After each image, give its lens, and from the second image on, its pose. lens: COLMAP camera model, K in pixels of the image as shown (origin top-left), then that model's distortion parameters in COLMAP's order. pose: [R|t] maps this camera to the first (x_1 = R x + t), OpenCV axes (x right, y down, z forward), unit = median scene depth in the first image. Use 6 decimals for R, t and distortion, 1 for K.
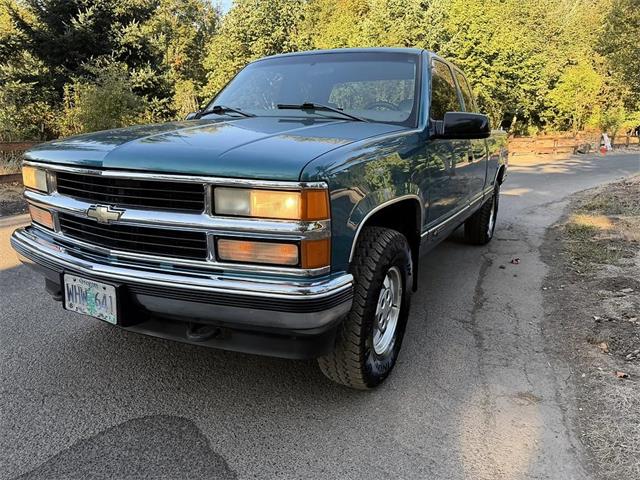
lens RADIAL K [[446.7, 0, 324.7], [0, 446.7, 243.5], [0, 0, 1]] dist [0.029481, -0.030817]
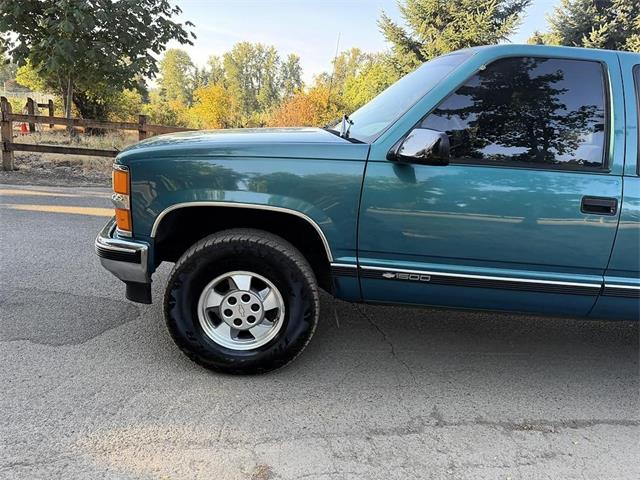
lens RADIAL K [[446.7, 0, 322.8], [0, 446.7, 243.9], [0, 0, 1]] dist [0.029481, -0.030817]
pose [[0.486089, 0.240091, -0.840282, 0.711752], [-0.269860, 0.955768, 0.116978, -0.120176], [0.831199, 0.169897, 0.529379, 0.379866]]
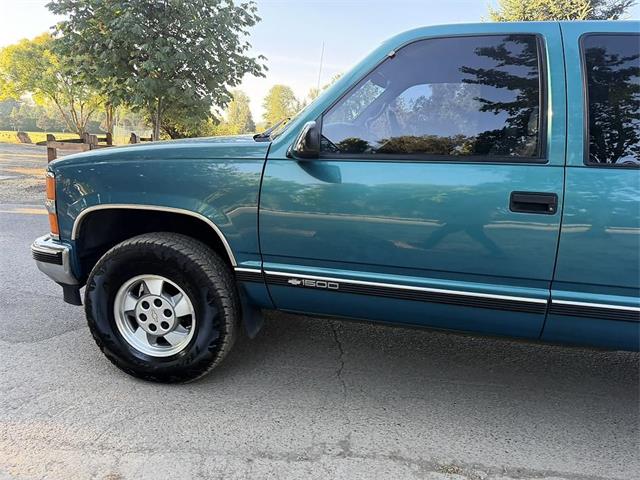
lens RADIAL K [[446.7, 0, 315.9], [0, 446.7, 238.6], [0, 0, 1]] dist [0.029481, -0.030817]
pose [[0.282443, 0.184934, -0.941289, 0.786212], [-0.252251, 0.961027, 0.113122, -0.158521], [0.925525, 0.205491, 0.318085, 0.645581]]
